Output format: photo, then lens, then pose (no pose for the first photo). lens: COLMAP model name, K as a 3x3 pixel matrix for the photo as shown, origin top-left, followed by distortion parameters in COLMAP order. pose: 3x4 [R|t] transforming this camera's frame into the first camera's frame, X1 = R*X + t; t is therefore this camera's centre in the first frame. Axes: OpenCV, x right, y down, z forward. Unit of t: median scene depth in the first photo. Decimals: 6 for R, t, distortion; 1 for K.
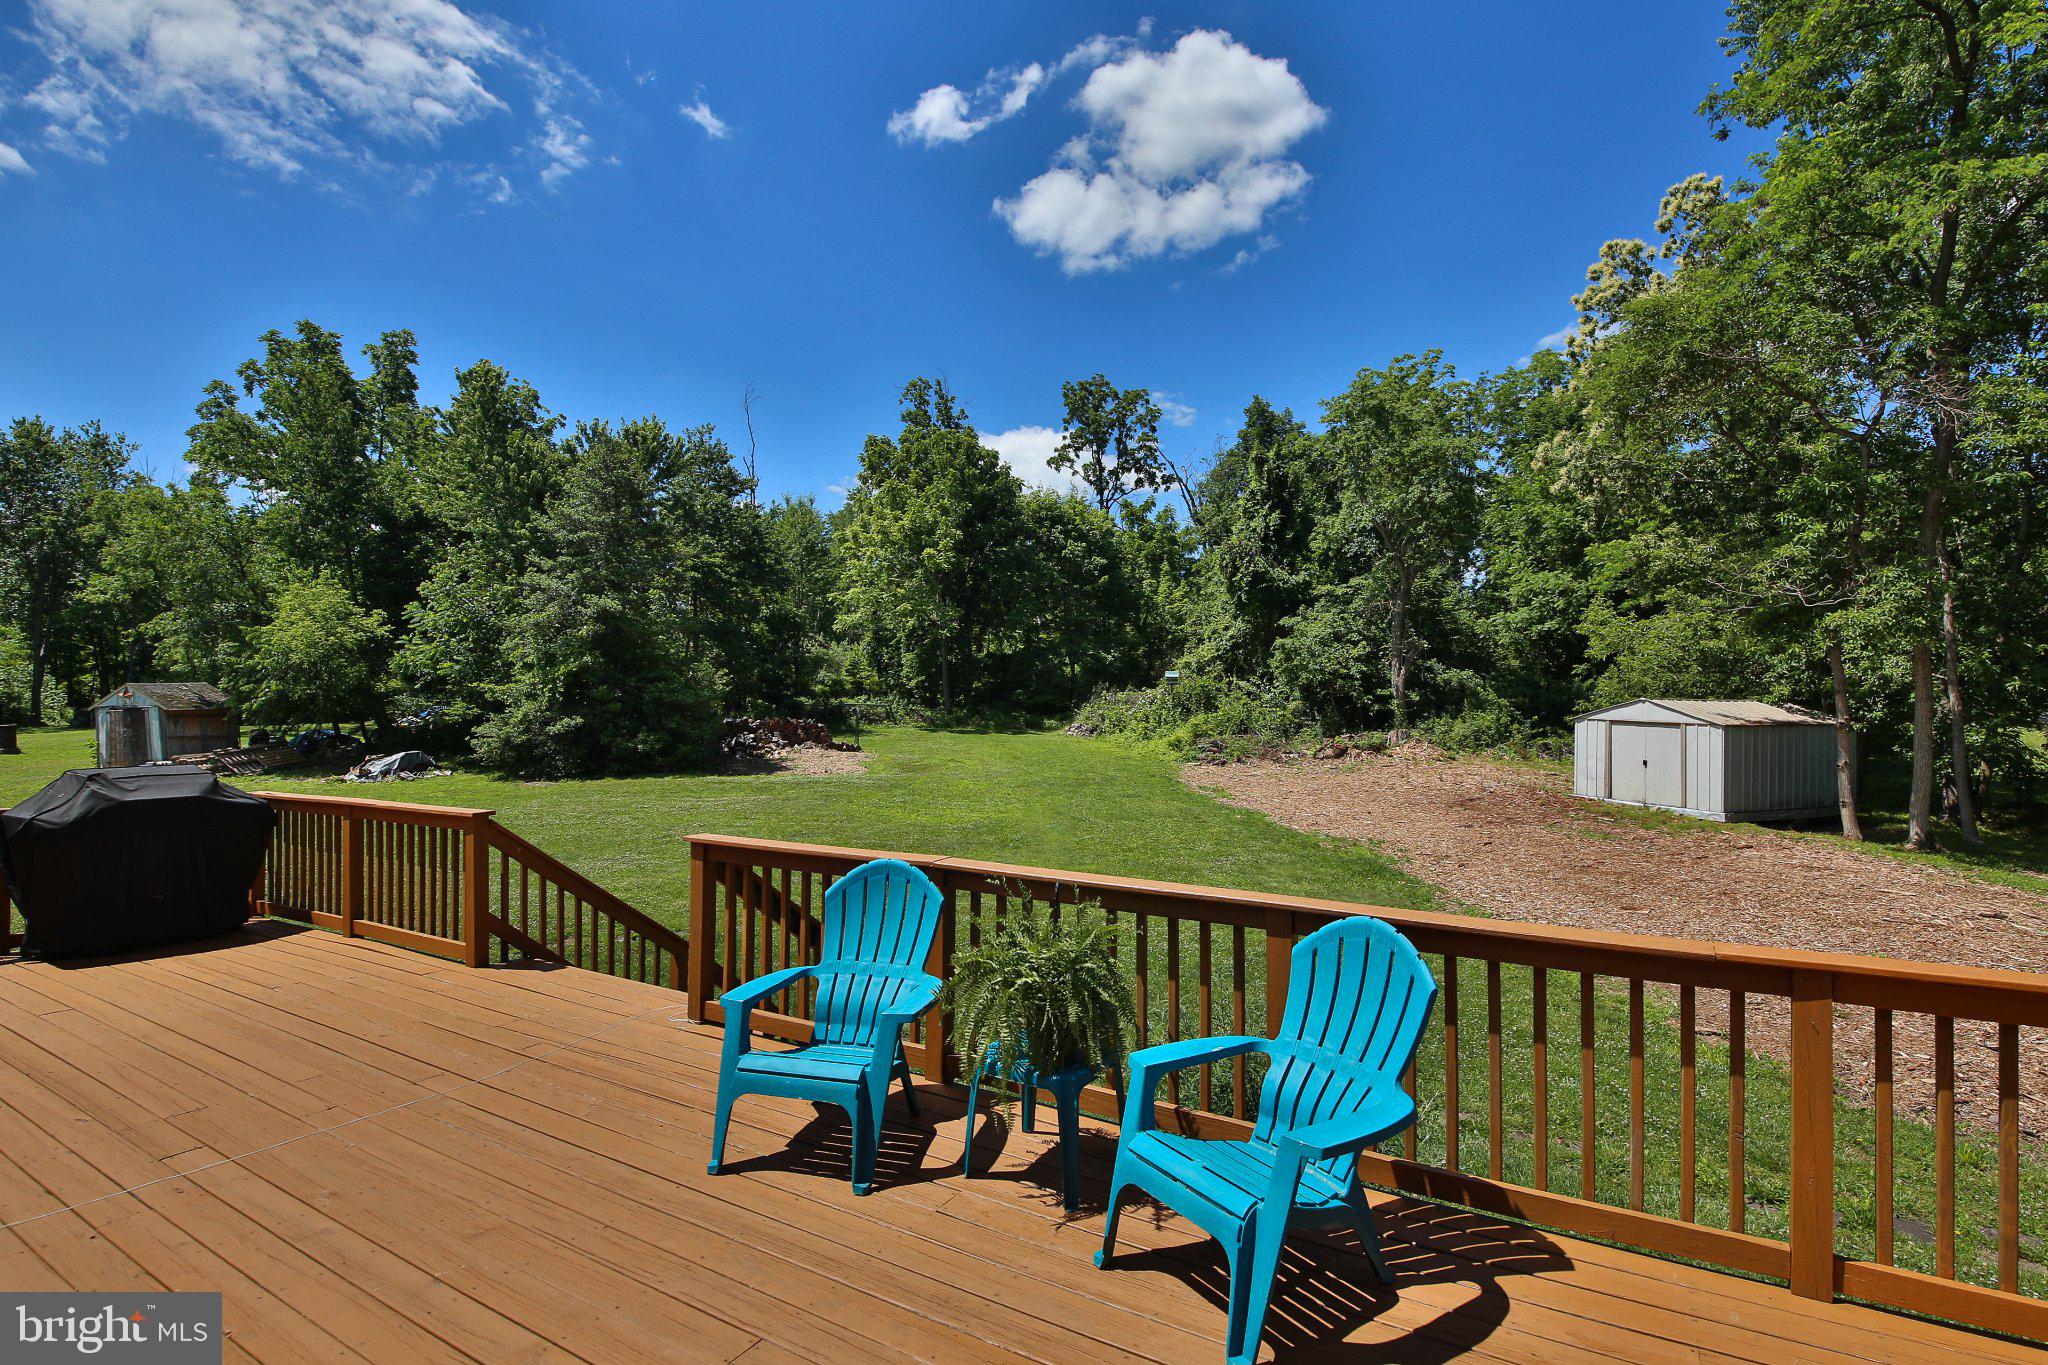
lens RADIAL K [[985.4, 0, 1034.5], [0, 985.4, 676.1], [0, 0, 1]] dist [0.021268, -0.023939]
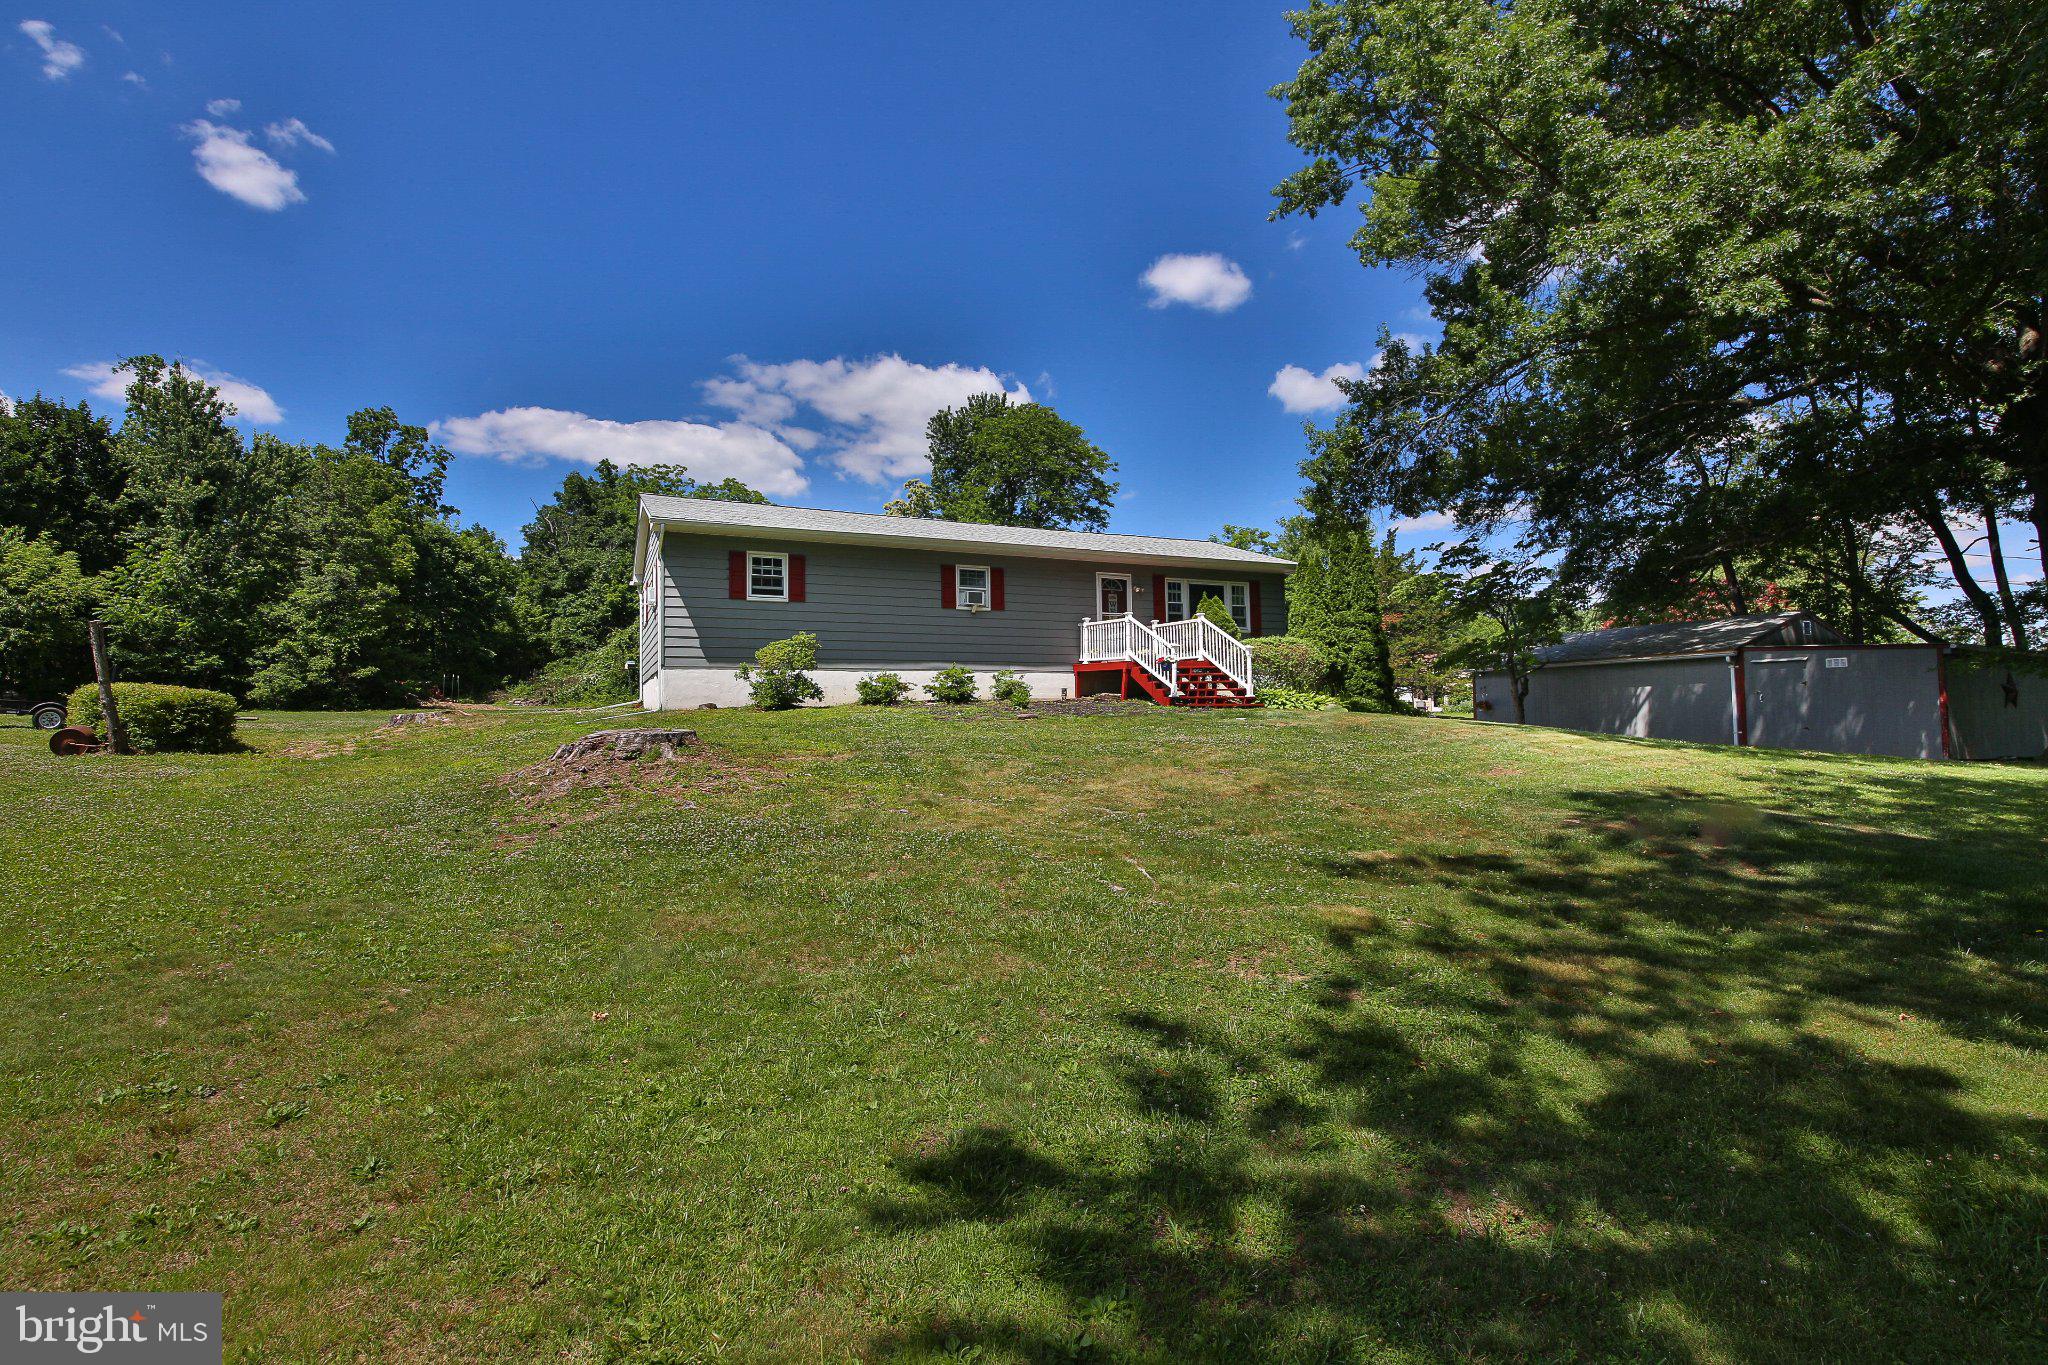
lens RADIAL K [[985.4, 0, 1034.5], [0, 985.4, 676.1], [0, 0, 1]] dist [0.021268, -0.023939]
pose [[0.563351, 0.033642, 0.825533, -0.824864], [-0.005650, 0.999304, -0.036868, 0.075892], [-0.826199, 0.016105, 0.563149, -0.460361]]
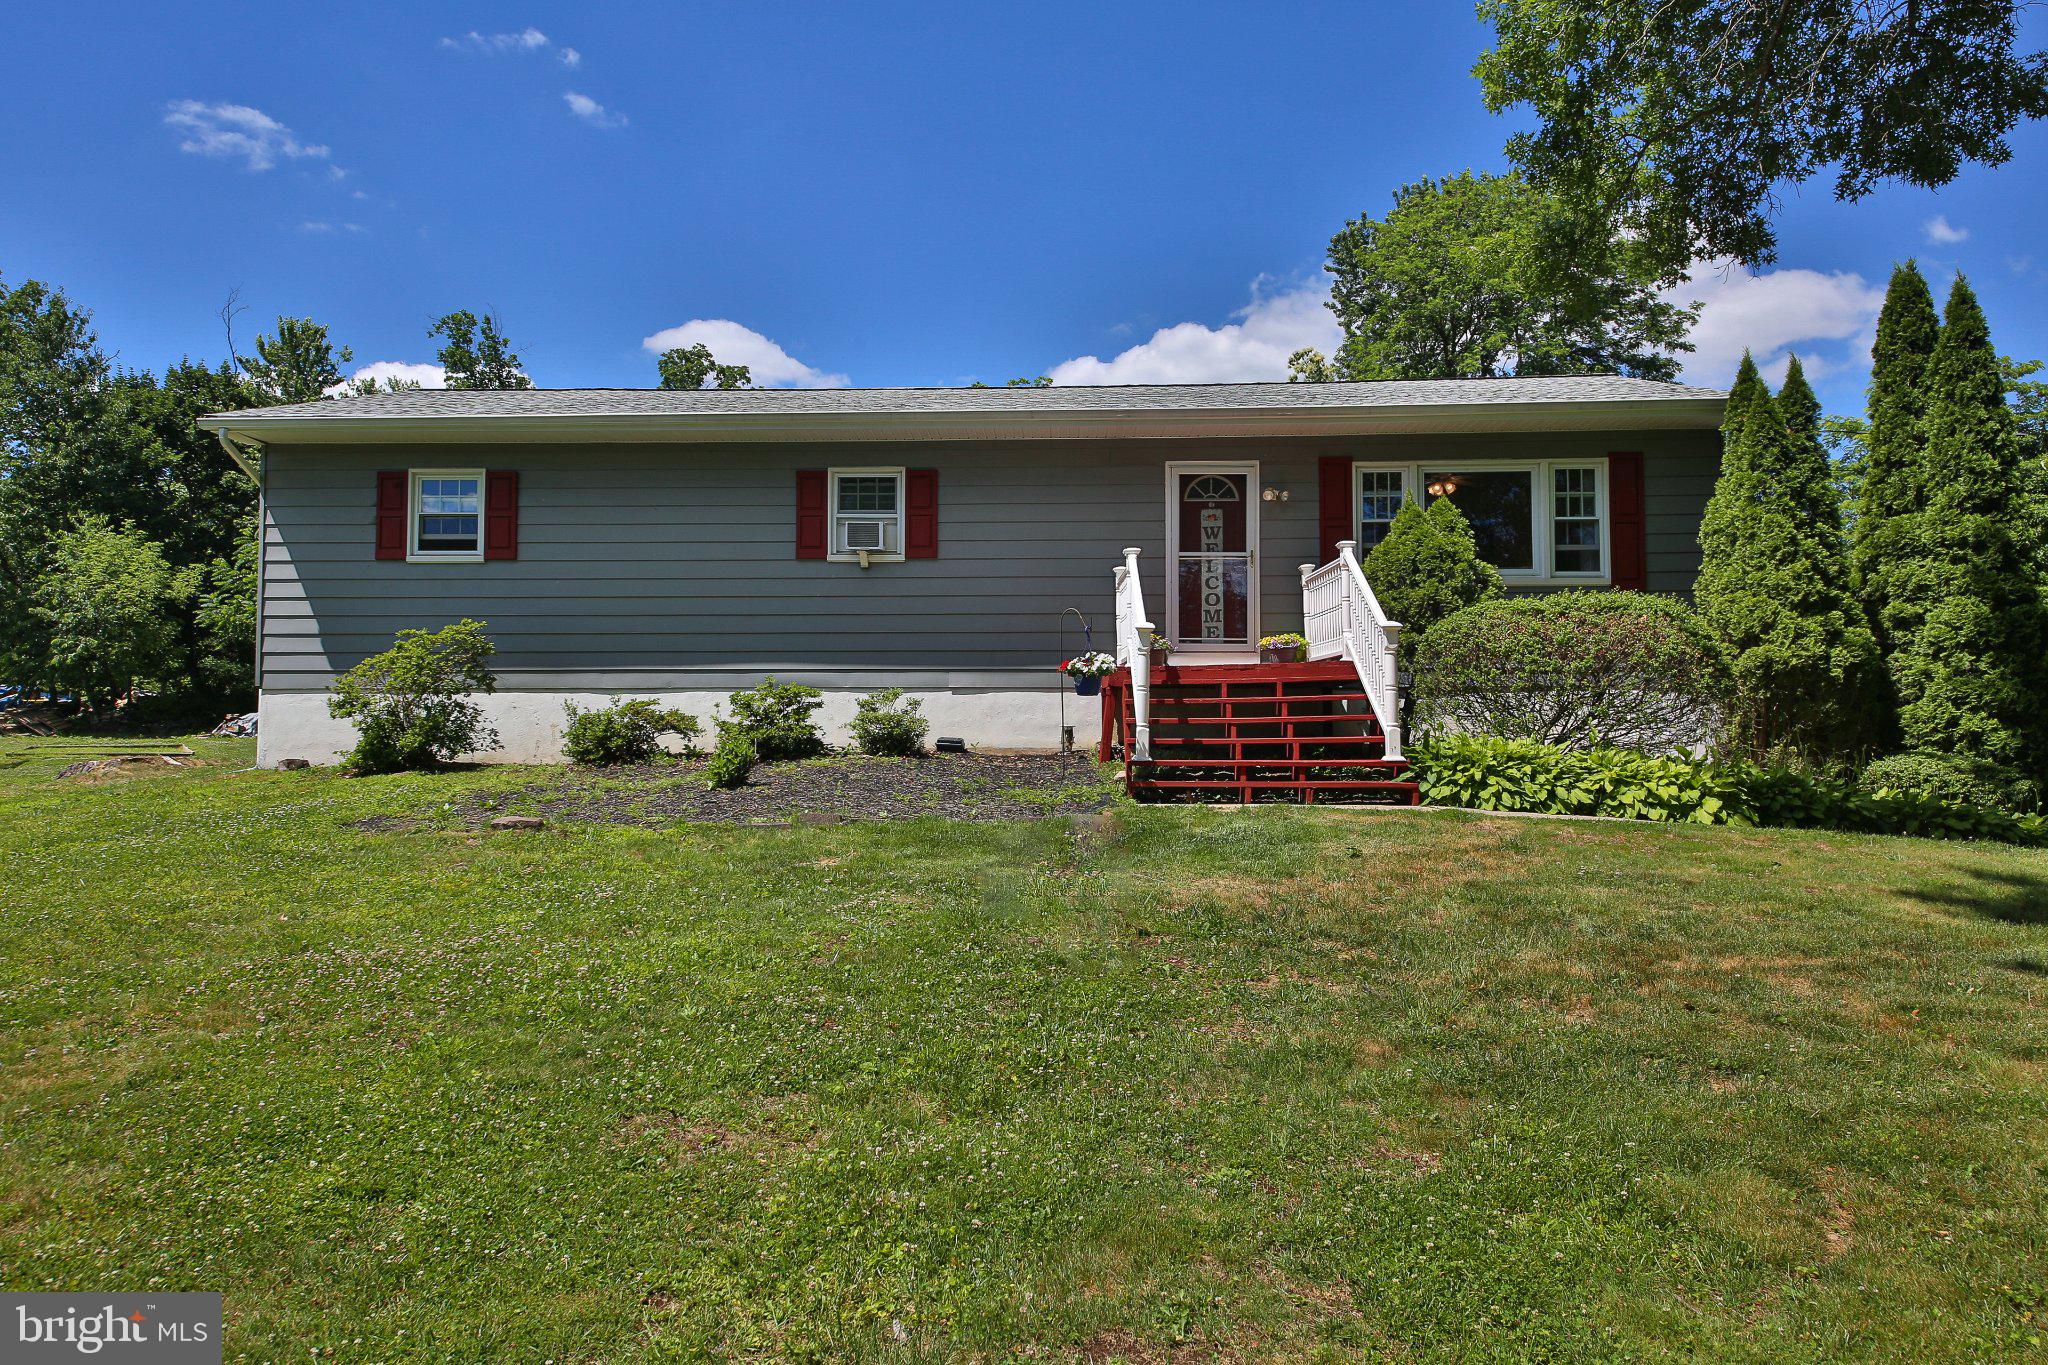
lens RADIAL K [[1402.6, 0, 1024.0], [0, 1402.6, 682.5], [0, 0, 1]] dist [0.001644, 0.109461]
pose [[0.885826, 0.022225, 0.463485, -0.479753], [-0.011201, 0.999585, -0.026524, 0.058015], [-0.463883, 0.018304, 0.885708, -0.471401]]
